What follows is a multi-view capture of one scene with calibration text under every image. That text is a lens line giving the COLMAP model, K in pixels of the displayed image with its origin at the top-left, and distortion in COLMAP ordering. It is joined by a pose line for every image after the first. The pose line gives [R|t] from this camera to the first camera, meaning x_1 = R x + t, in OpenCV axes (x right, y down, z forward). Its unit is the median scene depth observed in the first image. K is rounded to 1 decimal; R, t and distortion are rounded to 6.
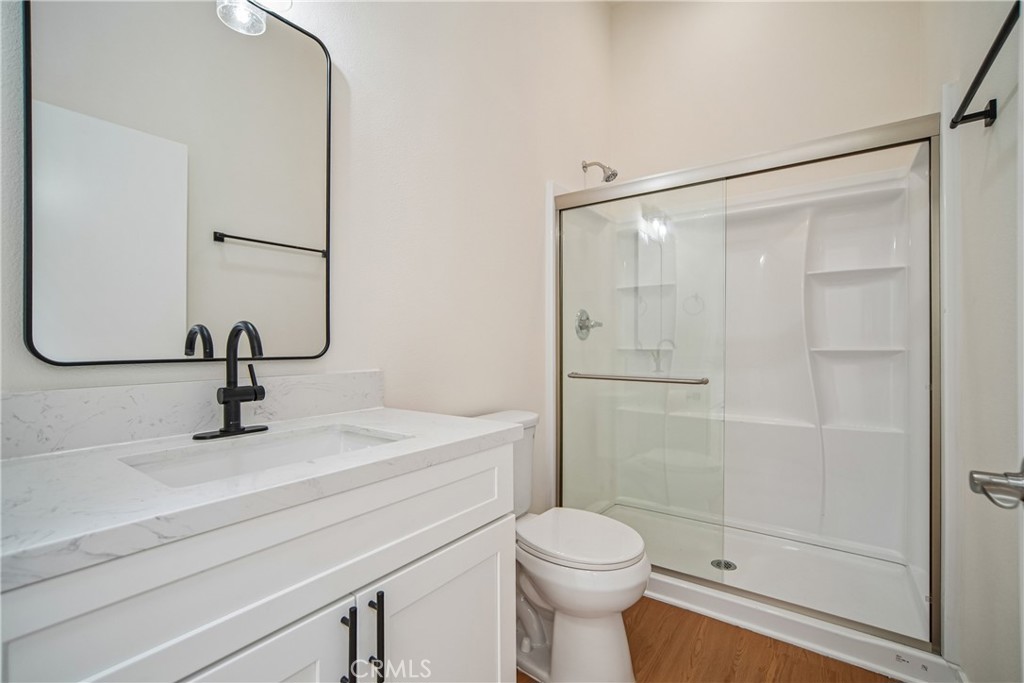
lens RADIAL K [[461.4, 0, 497.3], [0, 461.4, 345.7], [0, 0, 1]] dist [-0.012762, 0.000067]
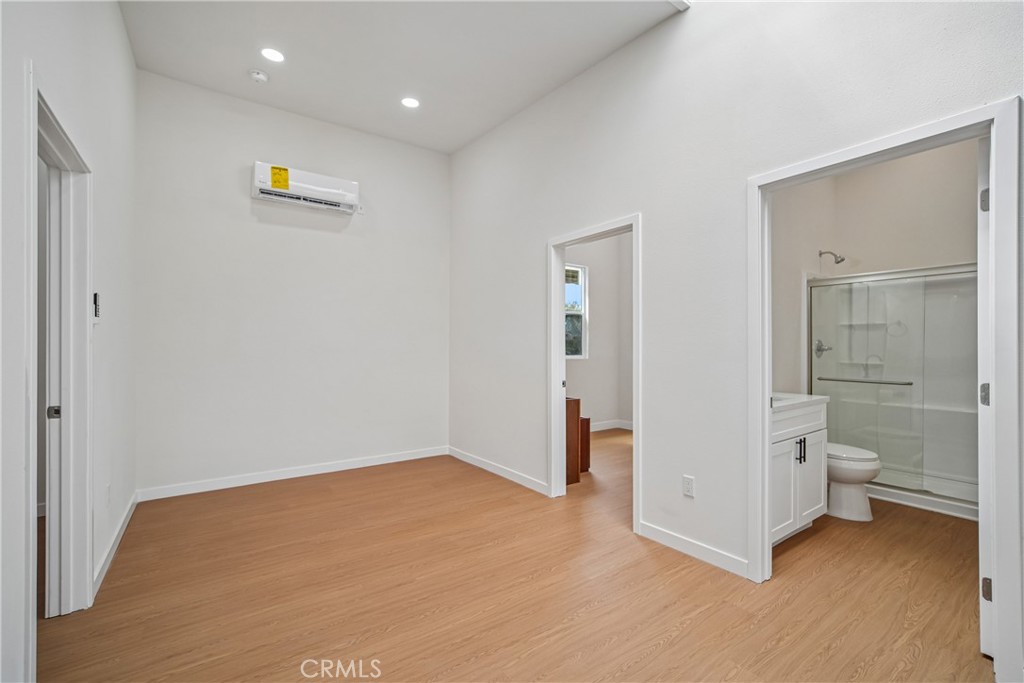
lens RADIAL K [[436.0, 0, 507.9], [0, 436.0, 349.0], [0, 0, 1]] dist [-0.000343, 0.000079]
pose [[0.953165, 0.001873, -0.302445, -0.416714], [-0.000967, 0.999995, 0.003144, -0.049130], [0.302450, -0.002705, 0.953162, -0.861365]]
